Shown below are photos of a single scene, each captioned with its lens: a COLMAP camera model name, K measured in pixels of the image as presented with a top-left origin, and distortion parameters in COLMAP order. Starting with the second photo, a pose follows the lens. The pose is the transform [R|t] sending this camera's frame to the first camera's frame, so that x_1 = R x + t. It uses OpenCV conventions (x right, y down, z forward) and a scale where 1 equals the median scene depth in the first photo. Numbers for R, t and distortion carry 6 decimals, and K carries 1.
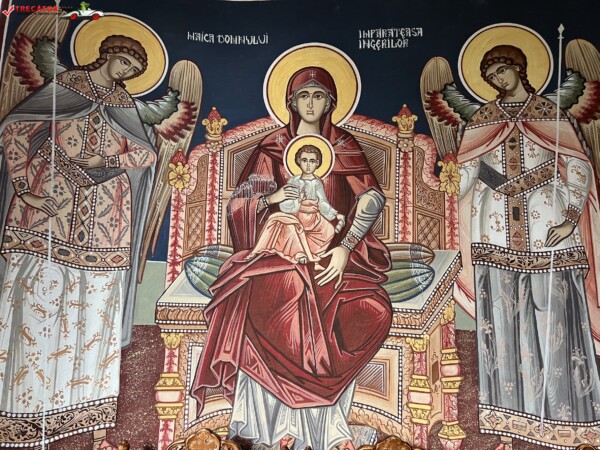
lens RADIAL K [[452.9, 0, 304.5], [0, 452.9, 224.8], [0, 0, 1]] dist [0.048821, -0.054619]
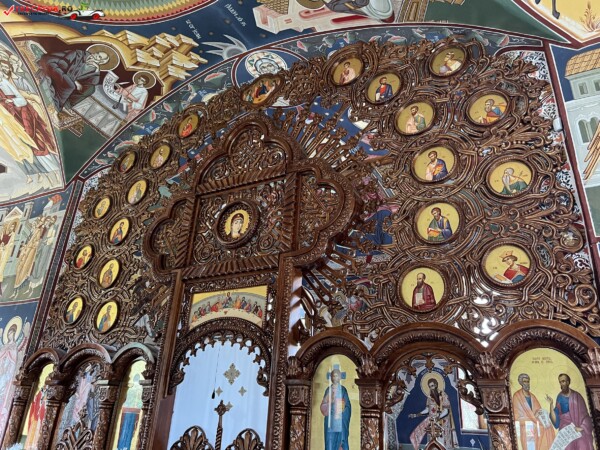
lens RADIAL K [[452.0, 0, 302.3], [0, 452.0, 223.4], [0, 0, 1]] dist [0.048067, -0.054575]
pose [[0.926260, -0.128535, -0.354289, 3.458591], [0.029789, 0.962074, -0.271158, -0.156547], [0.375705, 0.240609, 0.894960, -1.201210]]
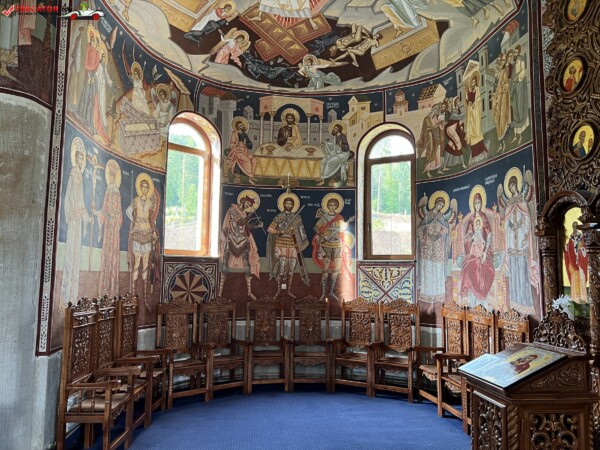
lens RADIAL K [[451.3, 0, 304.5], [0, 451.3, 227.7], [0, 0, 1]] dist [0.053831, -0.064124]
pose [[0.248585, -0.113587, -0.961927, 2.815161], [0.153934, 0.985112, -0.076544, -0.065386], [0.956300, -0.129046, 0.262369, -1.010449]]
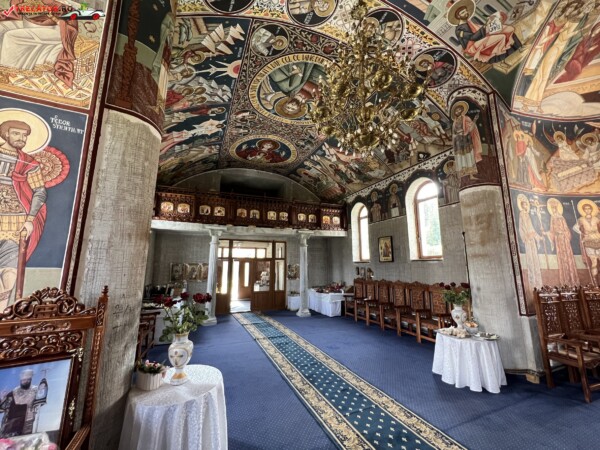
lens RADIAL K [[239.7, 0, 299.7], [0, 239.7, 225.8], [0, 0, 1]] dist [-0.001714, 0.000268]
pose [[-0.860300, -0.103022, -0.499270, 3.174726], [0.068220, 0.947293, -0.313020, -0.051904], [0.505203, -0.303351, -0.807928, -0.766906]]
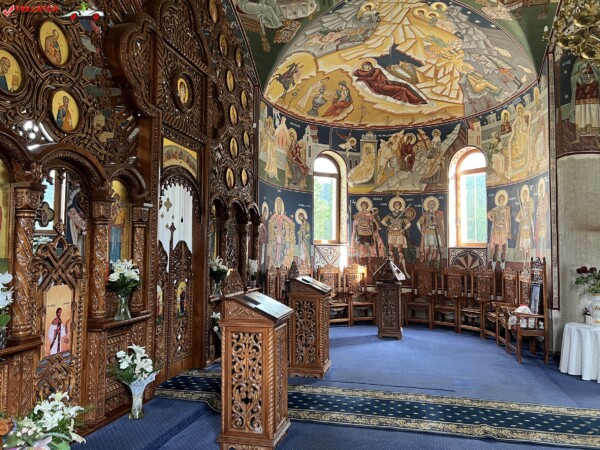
lens RADIAL K [[452.9, 0, 304.5], [0, 452.9, 224.8], [0, 0, 1]] dist [0.048821, -0.054619]
pose [[0.114475, 0.038659, 0.992674, -0.663775], [-0.171011, 0.985093, -0.018642, -0.028178], [-0.978596, -0.167624, 0.119380, -0.453749]]
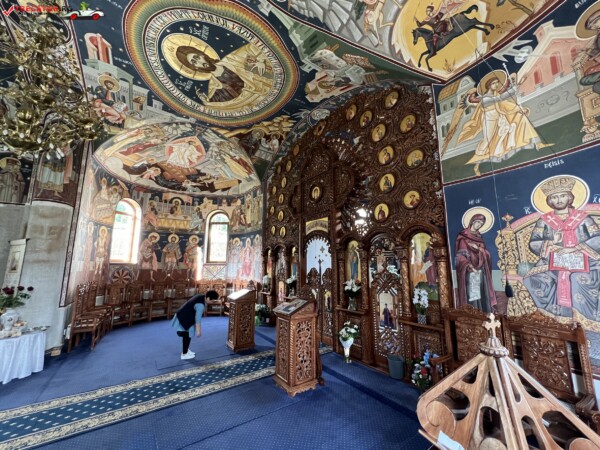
lens RADIAL K [[239.7, 0, 299.7], [0, 239.7, 225.8], [0, 0, 1]] dist [-0.001714, 0.000268]
pose [[0.668948, -0.137091, -0.730557, 4.427902], [0.136339, 0.988800, -0.060710, -0.222297], [0.730698, -0.058991, 0.680147, -1.535769]]
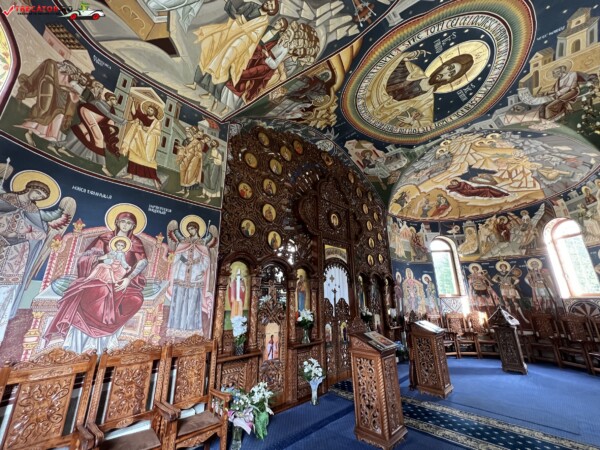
lens RADIAL K [[239.7, 0, 299.7], [0, 239.7, 225.8], [0, 0, 1]] dist [-0.001714, 0.000268]
pose [[0.625399, 0.209850, 0.751558, -0.445487], [-0.113676, 0.977386, -0.178312, -0.127300], [-0.771980, 0.026082, 0.635111, -0.815004]]
